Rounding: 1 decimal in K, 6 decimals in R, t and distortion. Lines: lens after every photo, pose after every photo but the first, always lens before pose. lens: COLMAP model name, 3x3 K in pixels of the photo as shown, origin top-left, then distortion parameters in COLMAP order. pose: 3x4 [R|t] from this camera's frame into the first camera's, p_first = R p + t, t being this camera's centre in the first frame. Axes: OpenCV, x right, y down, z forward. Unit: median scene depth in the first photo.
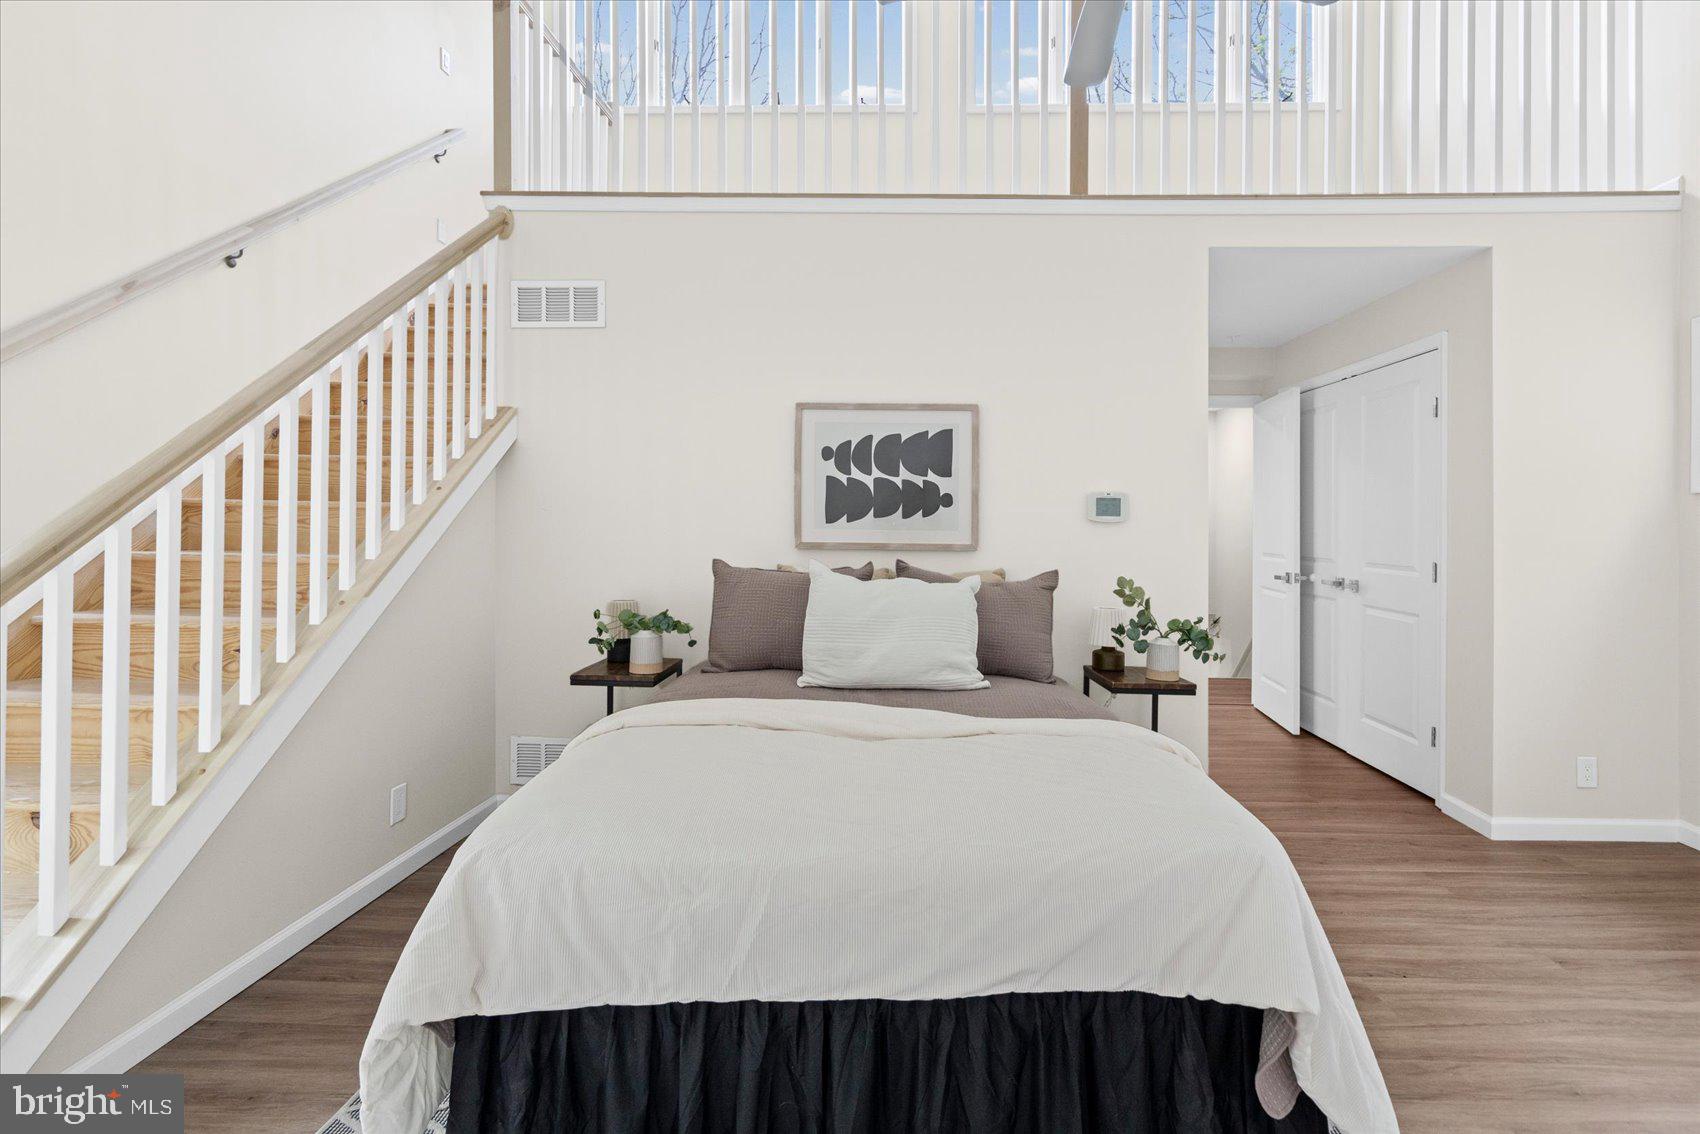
lens RADIAL K [[800.1, 0, 911.0], [0, 800.1, 516.8], [0, 0, 1]] dist [-0.000926, 0.000032]
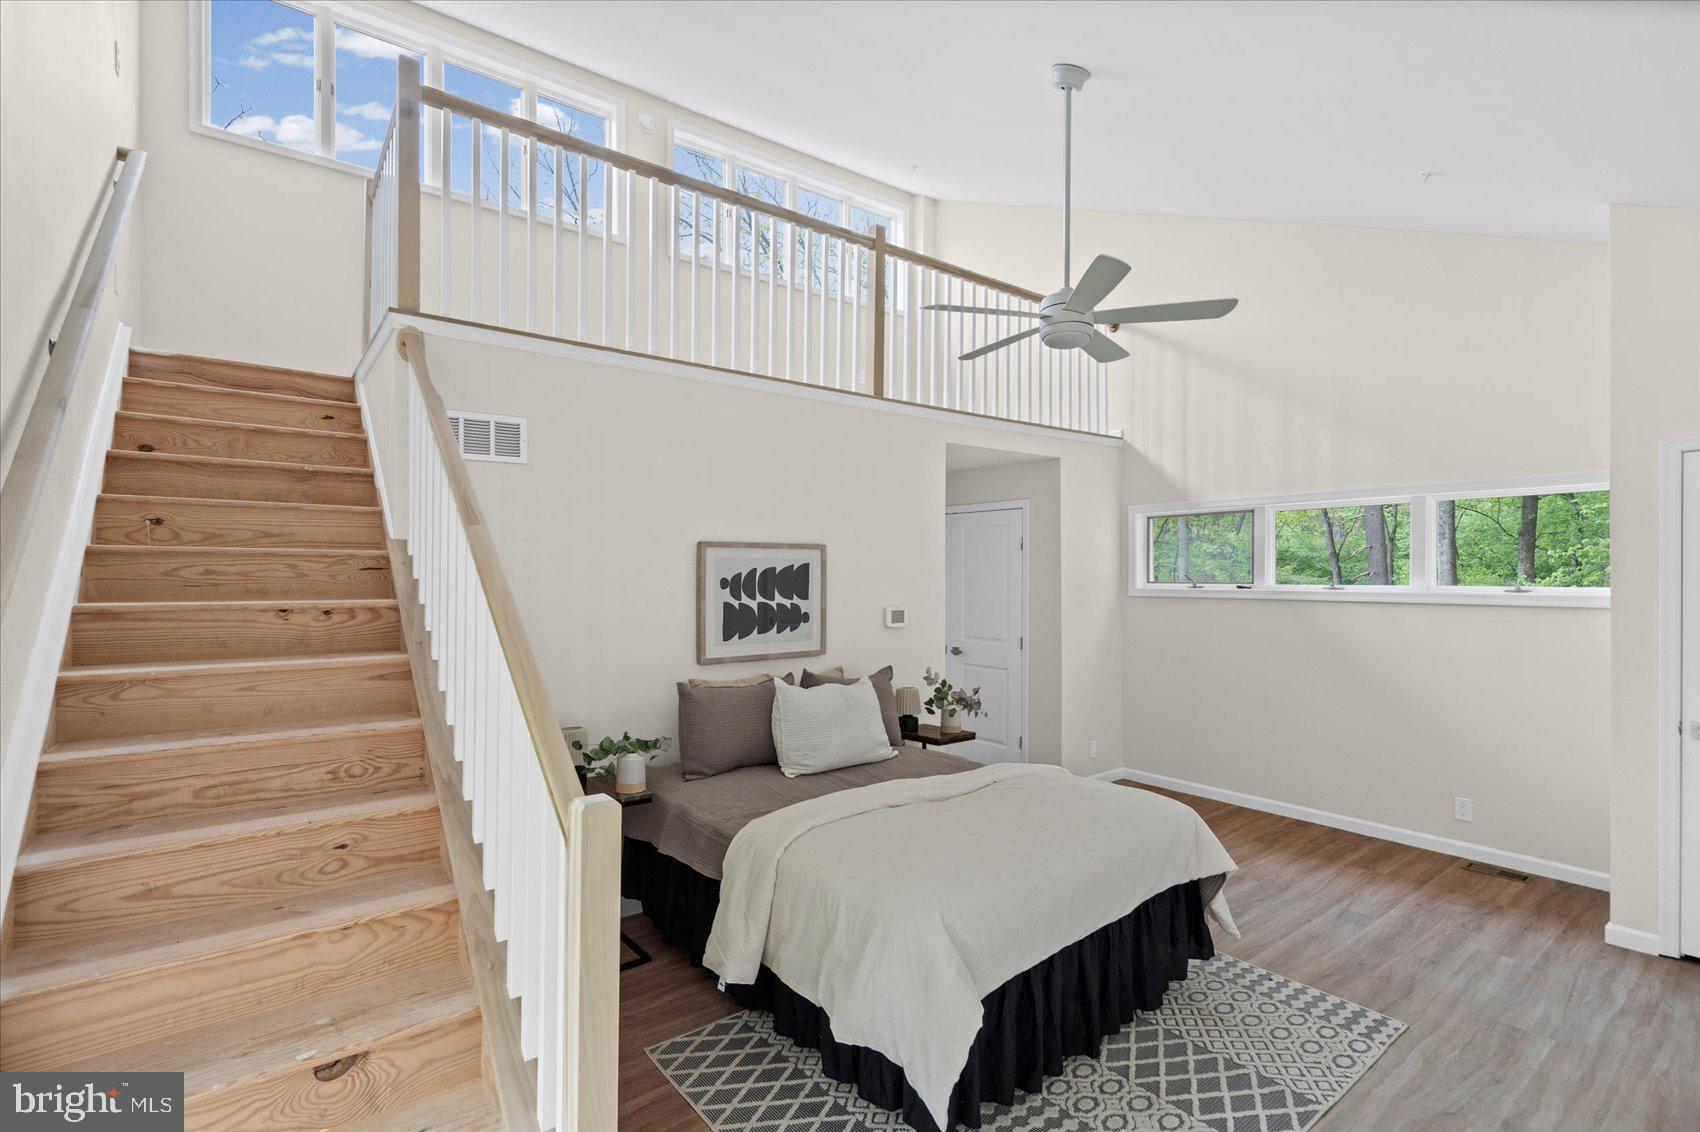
lens RADIAL K [[770.2, 0, 850.0], [0, 770.2, 563.2], [0, 0, 1]] dist [0.001136, 0.000408]
pose [[0.781449, -0.003608, 0.623959, -0.682765], [0.006433, 0.999977, -0.002275, -0.105919], [-0.623936, 0.005792, 0.781454, -0.028827]]
